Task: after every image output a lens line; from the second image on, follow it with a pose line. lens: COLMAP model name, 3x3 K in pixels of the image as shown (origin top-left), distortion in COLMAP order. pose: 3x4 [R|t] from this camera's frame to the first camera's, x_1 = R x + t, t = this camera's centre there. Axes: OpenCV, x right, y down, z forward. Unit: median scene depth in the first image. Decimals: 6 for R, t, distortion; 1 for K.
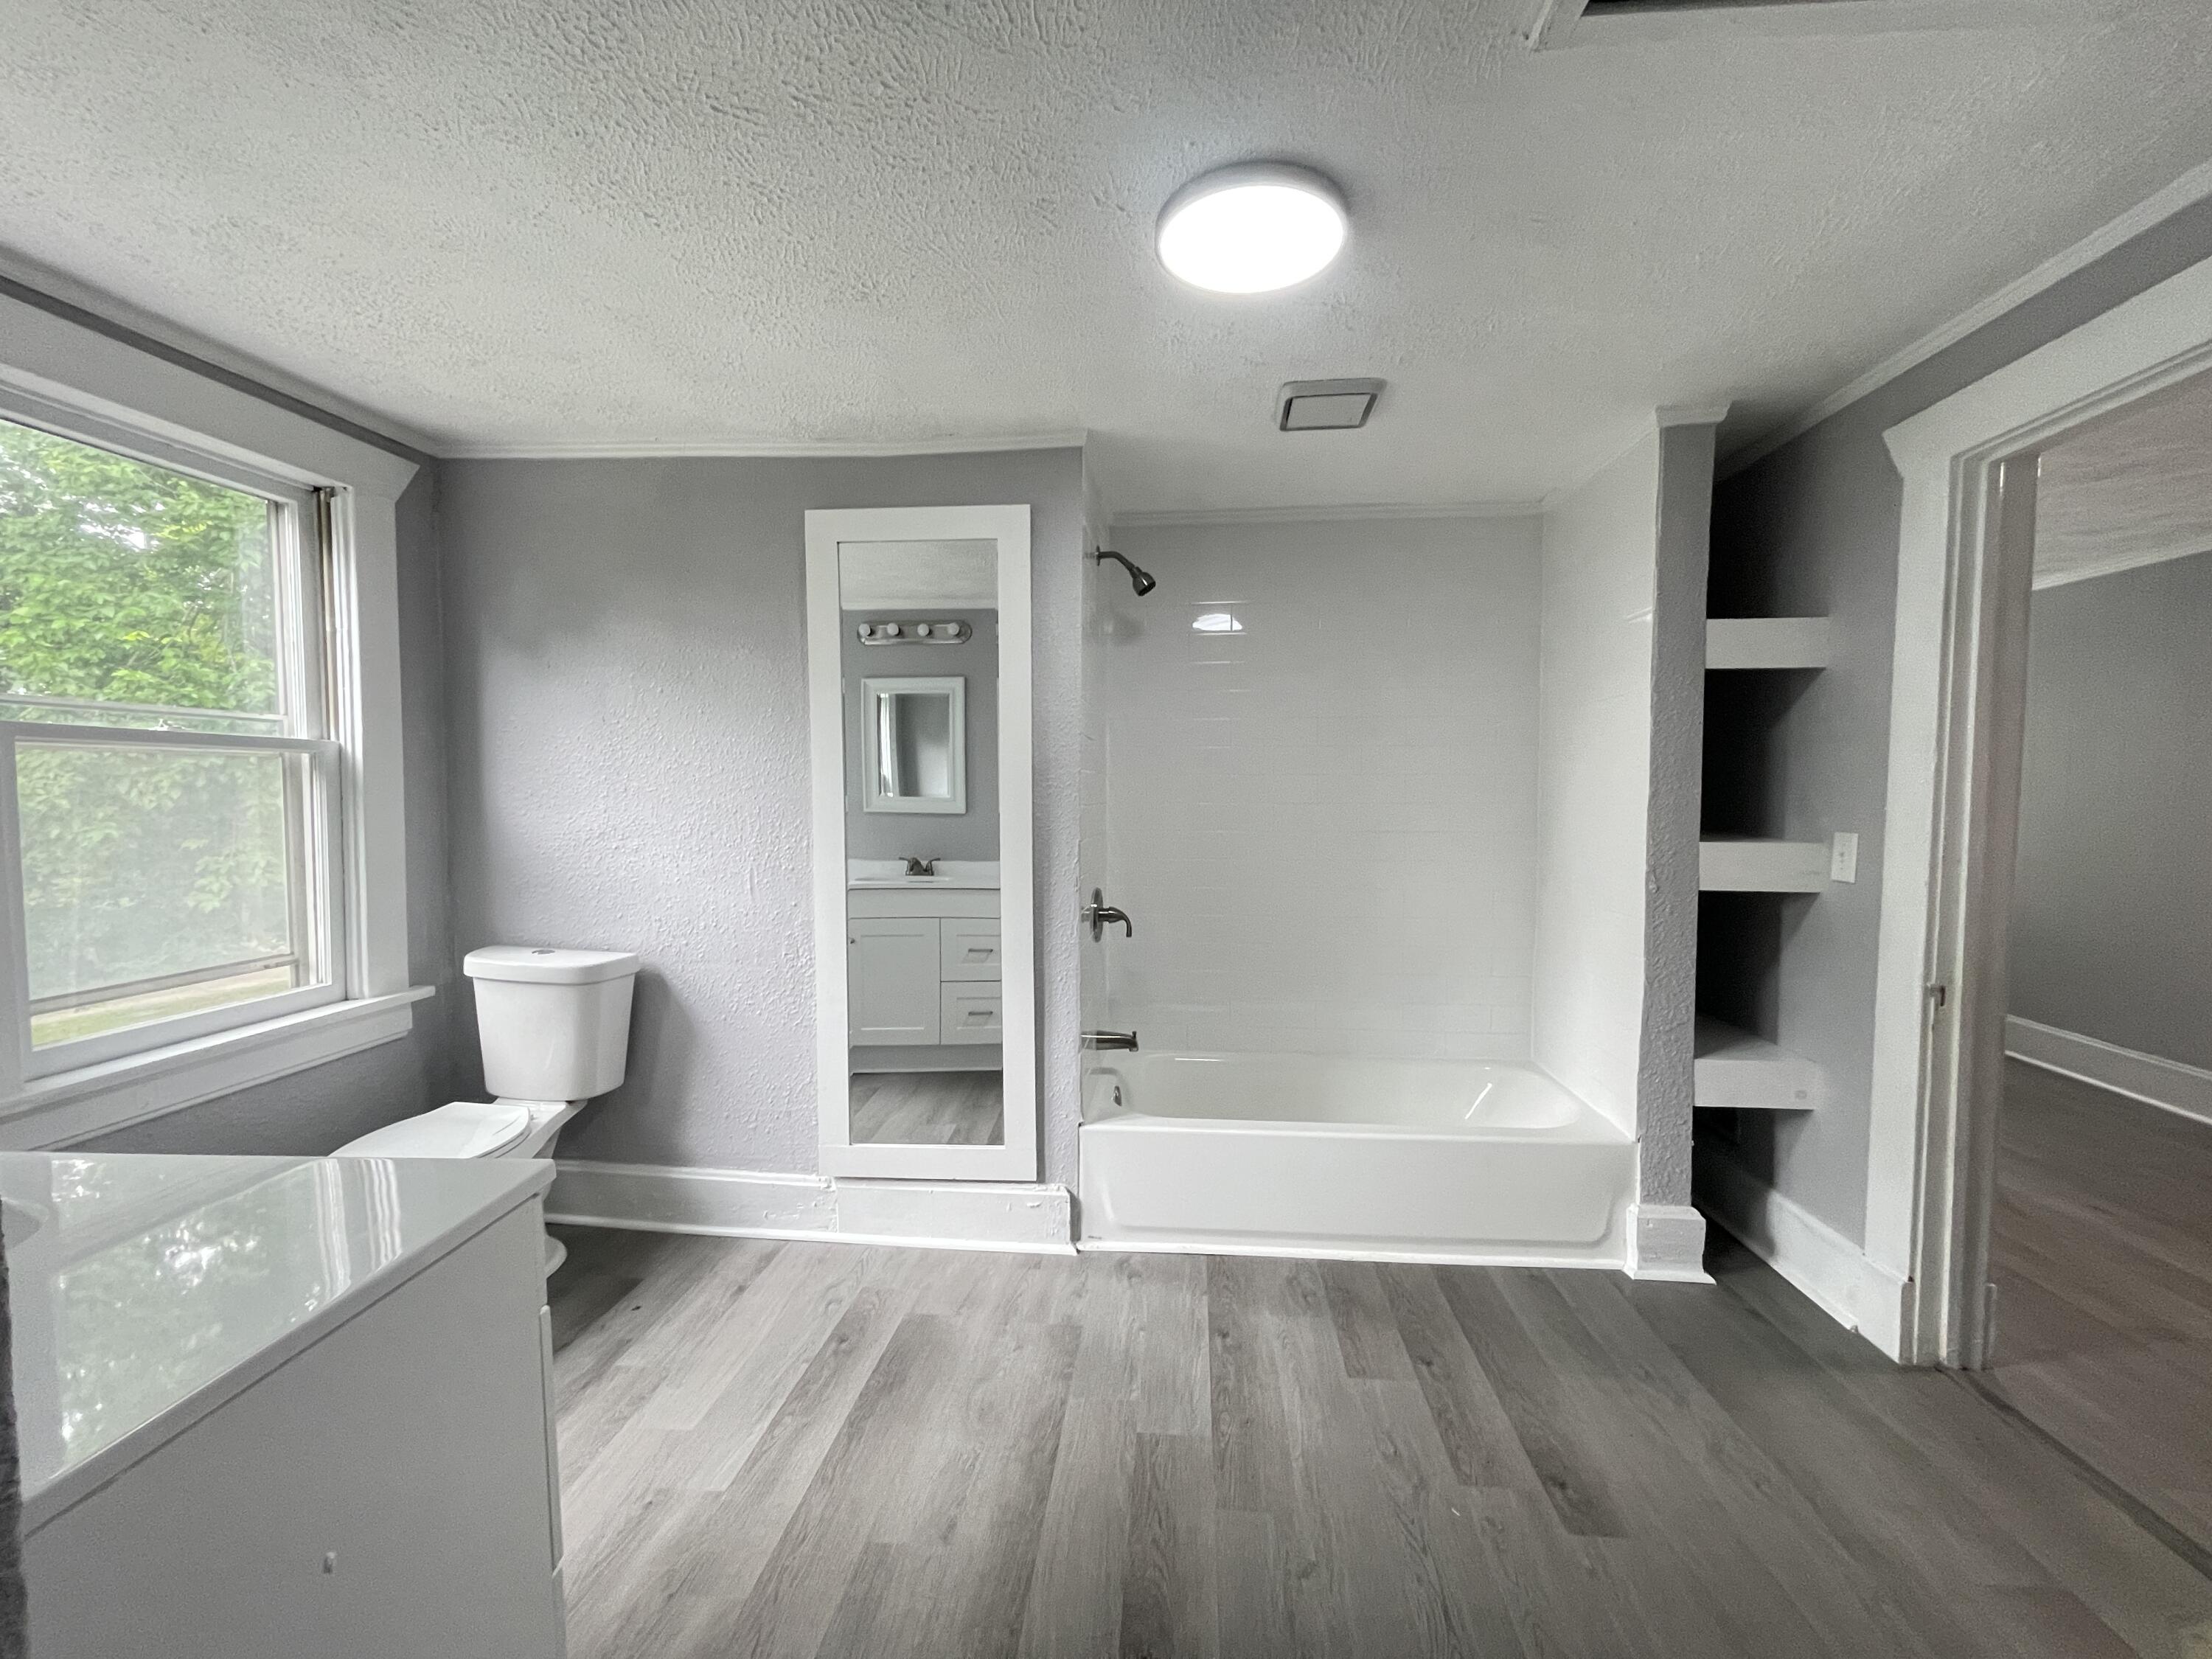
lens RADIAL K [[893.1, 0, 1099.7], [0, 893.1, 835.0], [0, 0, 1]] dist [-0.008038, 0.002056]
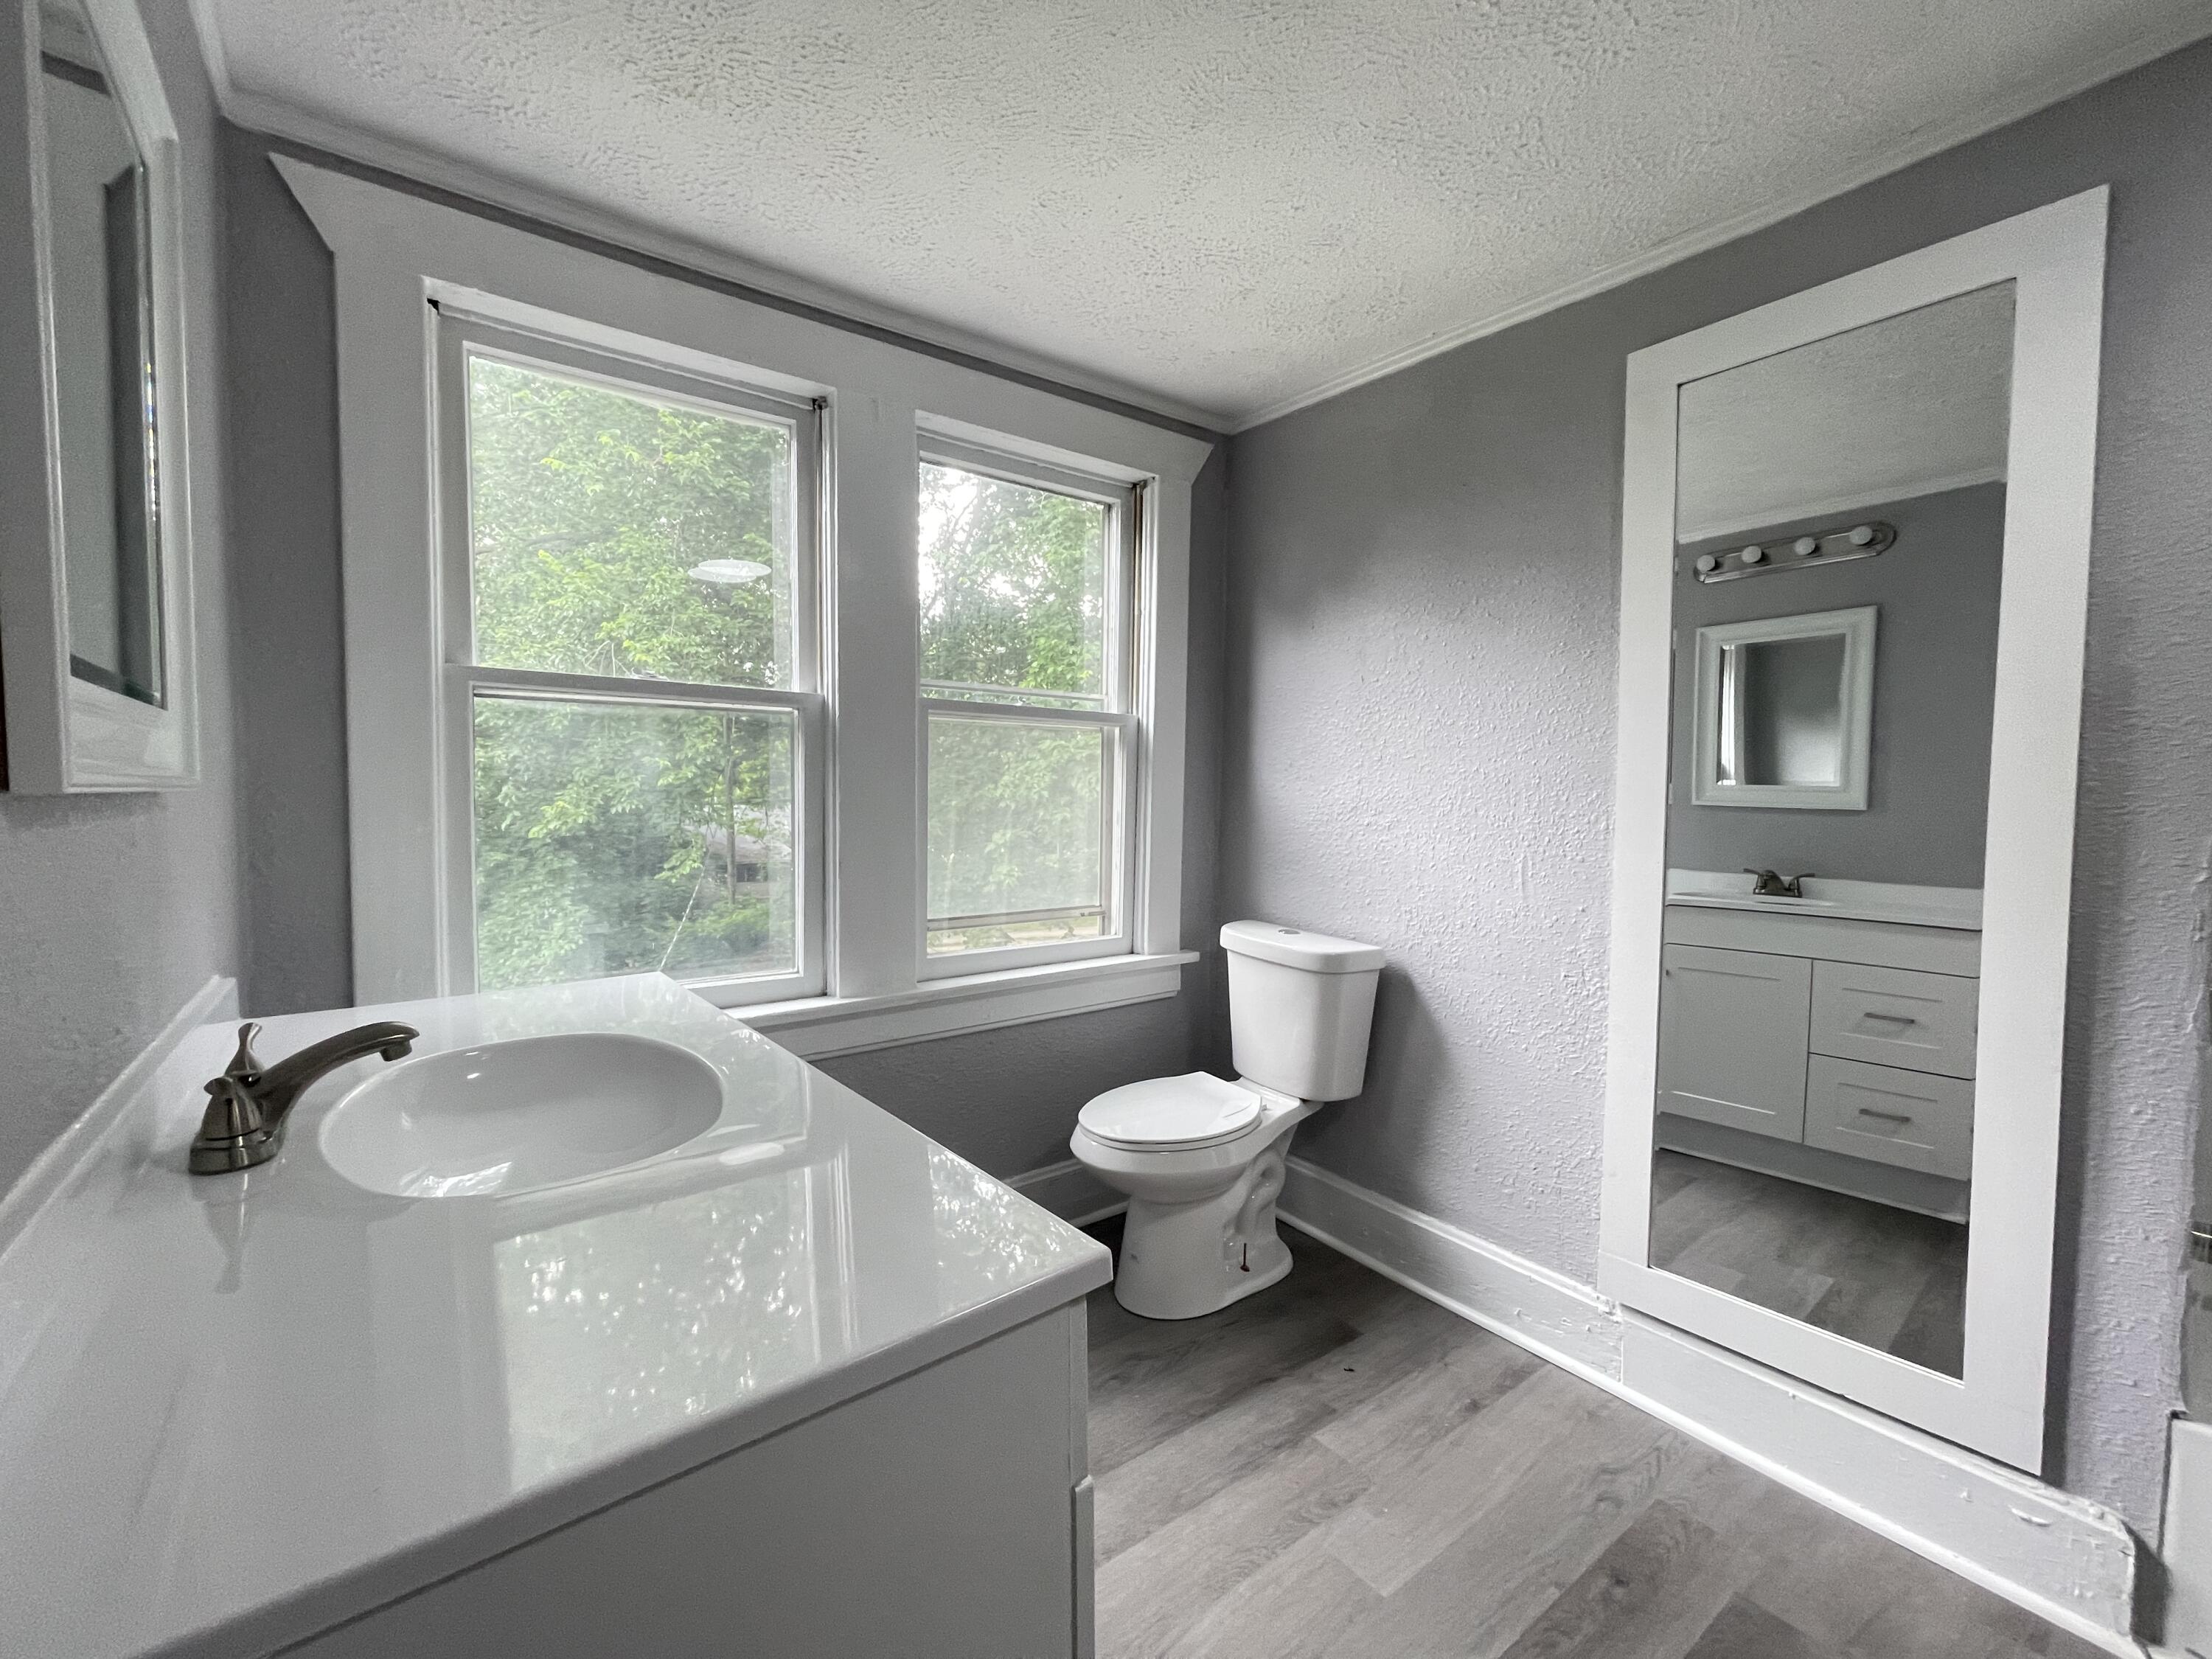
lens RADIAL K [[893.1, 0, 1095.4], [0, 893.1, 837.3], [0, 0, 1]] dist [-0.008038, 0.002056]
pose [[0.666203, 0.042387, -0.744565, -0.068995], [-0.049153, 0.998708, 0.012875, 0.029964], [0.744149, 0.028020, 0.667426, 0.220482]]
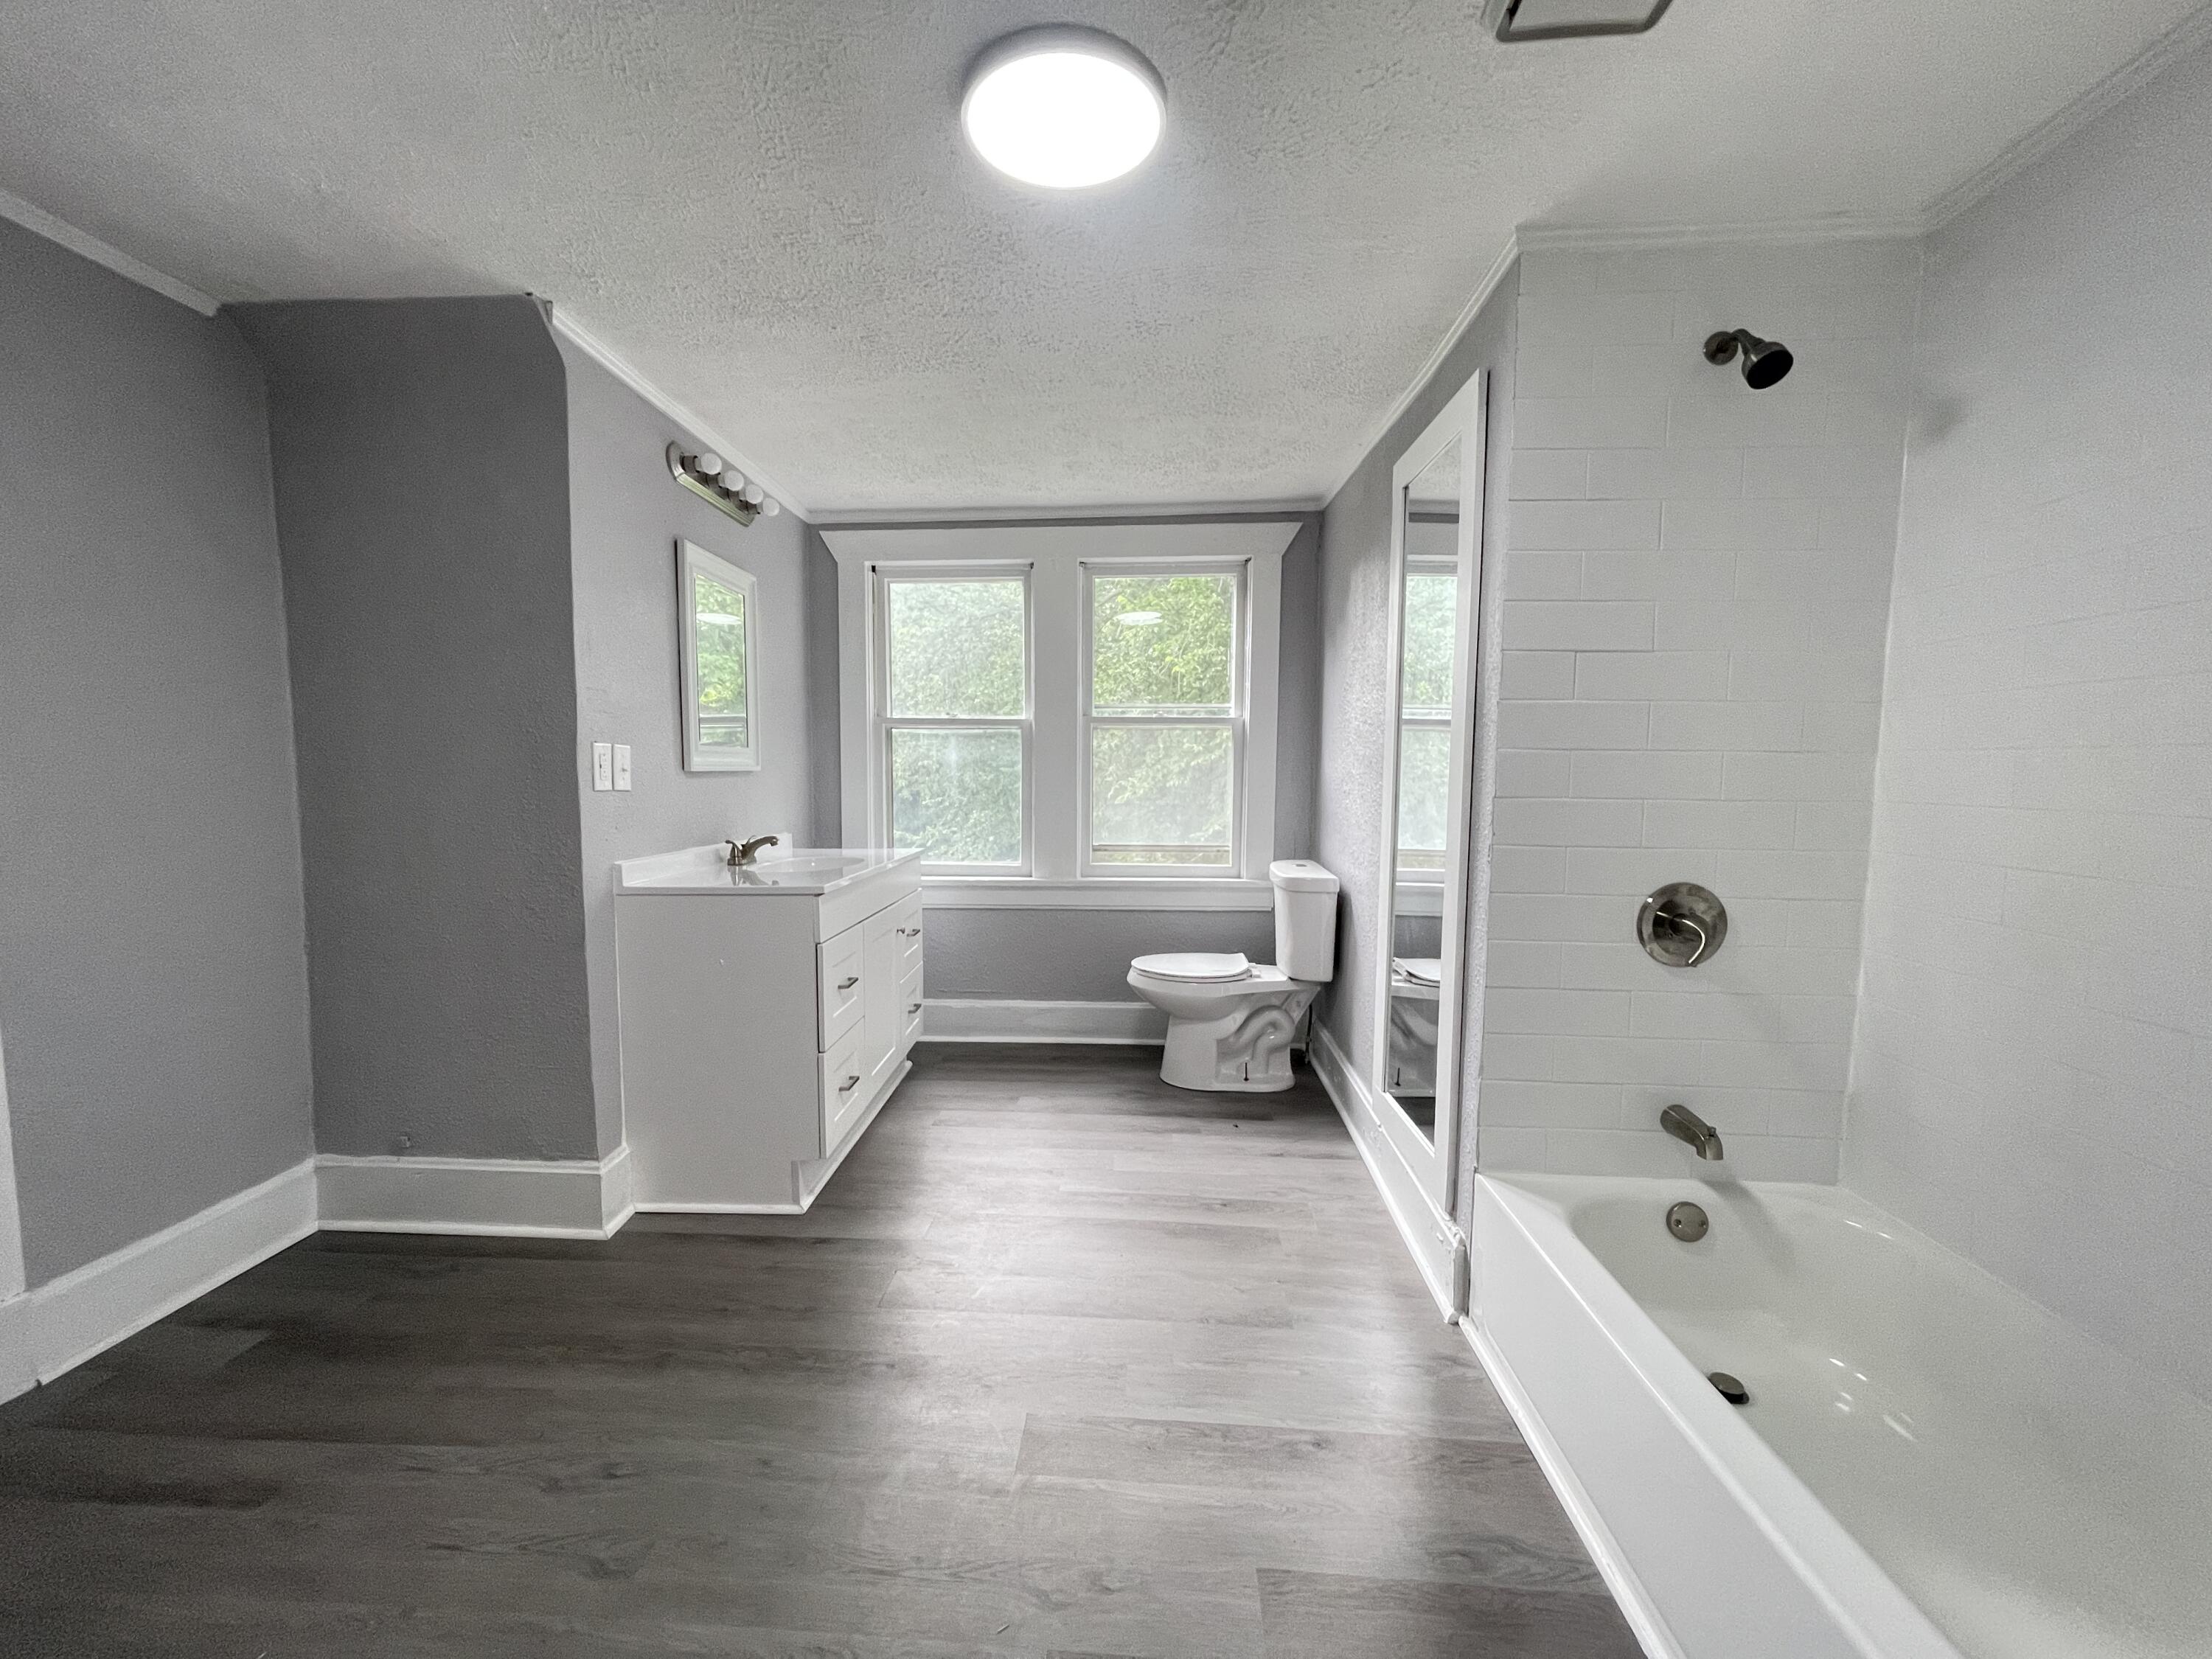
lens RADIAL K [[893.1, 0, 1101.1], [0, 893.1, 835.7], [0, 0, 1]] dist [-0.008038, 0.002056]
pose [[0.041002, 0.075613, -0.996294, 0.693404], [-0.054966, 0.995793, 0.073312, 0.003519], [0.997646, 0.051756, 0.044985, 0.623433]]
